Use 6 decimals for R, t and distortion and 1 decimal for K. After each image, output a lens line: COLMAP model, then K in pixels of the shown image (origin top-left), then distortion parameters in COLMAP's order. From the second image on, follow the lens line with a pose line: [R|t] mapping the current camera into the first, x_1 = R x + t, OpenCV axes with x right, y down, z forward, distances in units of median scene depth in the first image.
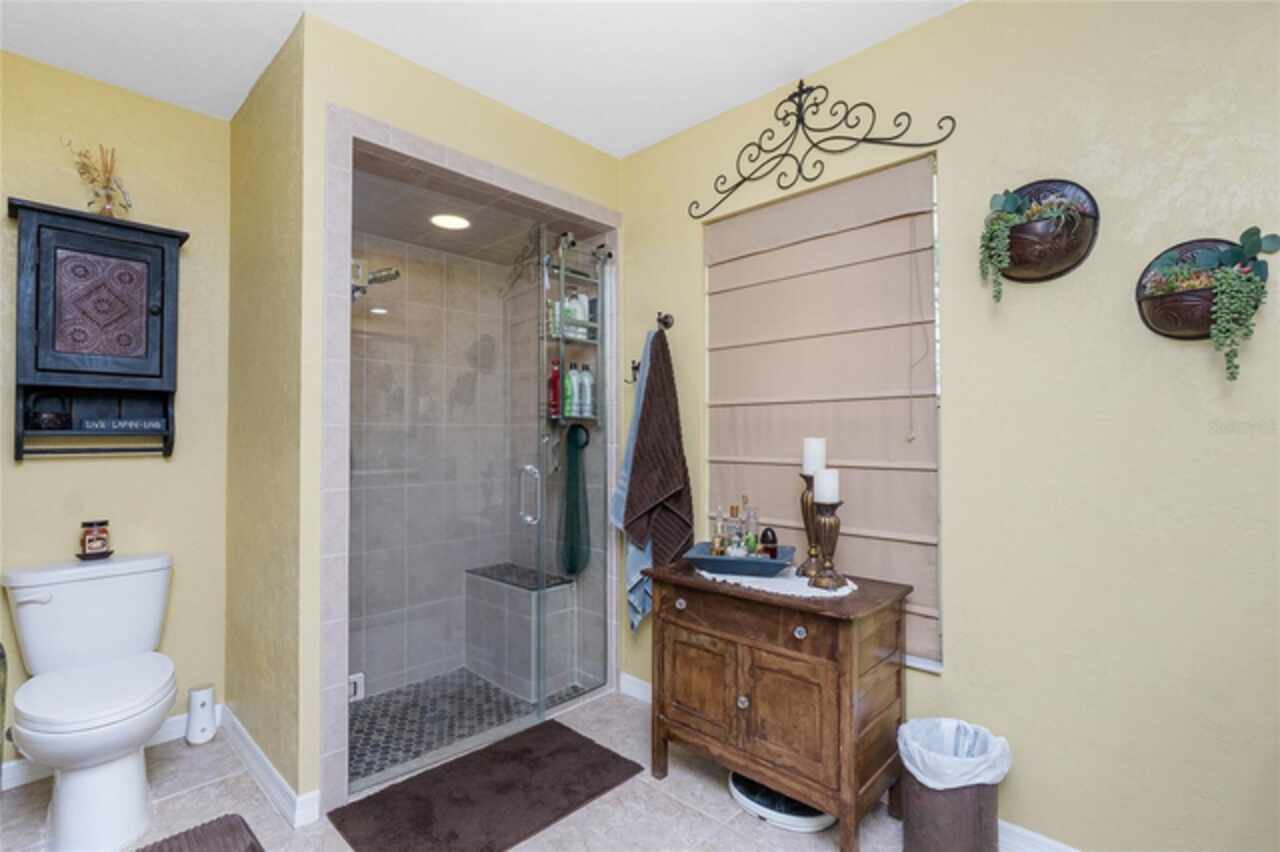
lens RADIAL K [[586.6, 0, 640.0], [0, 586.6, 426.0], [0, 0, 1]] dist [-0.000973, -0.000257]
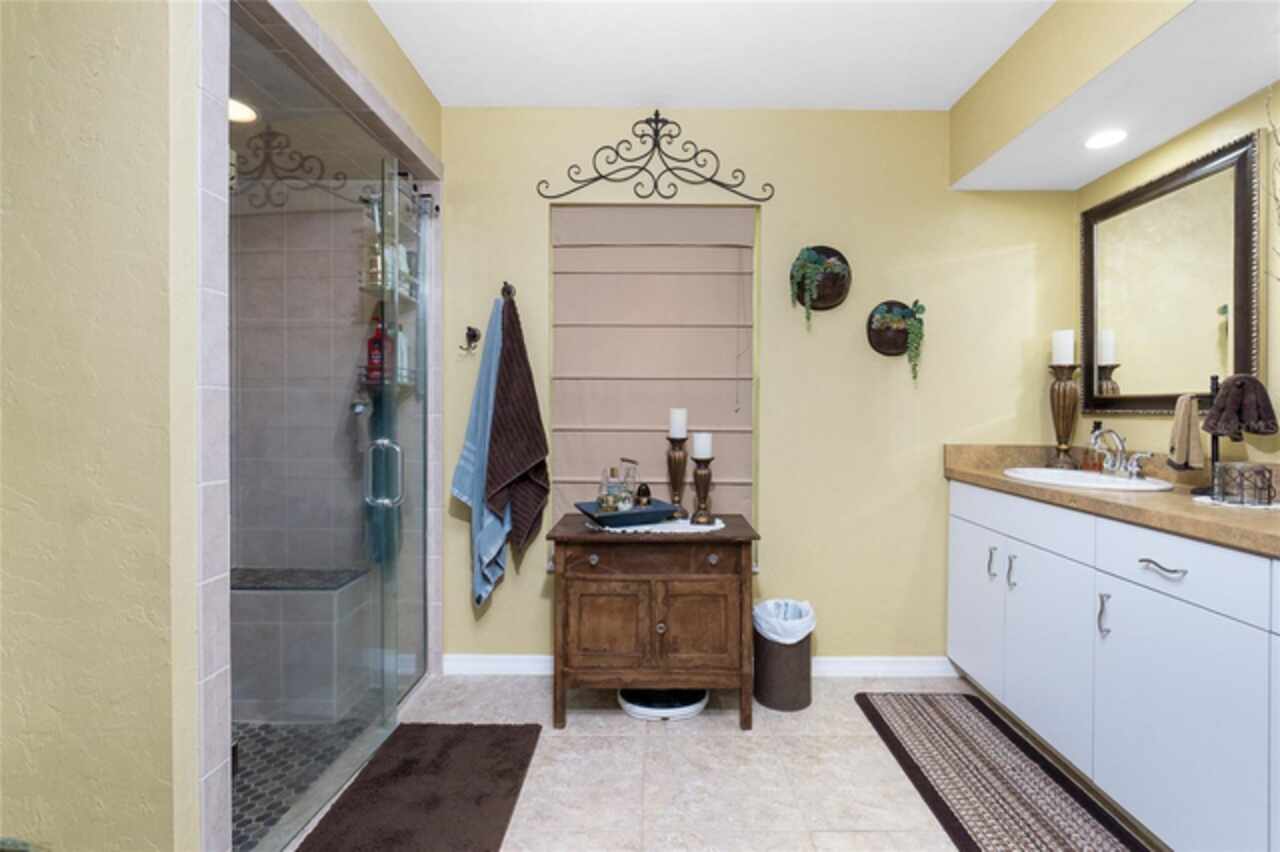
lens RADIAL K [[549.4, 0, 644.3], [0, 549.4, 417.8], [0, 0, 1]] dist [-0.000106, -0.000101]
pose [[0.730178, -0.001702, 0.683254, -0.530803], [-0.018693, 0.999573, 0.022467, 0.014718], [-0.683001, -0.029177, 0.729835, 0.185769]]
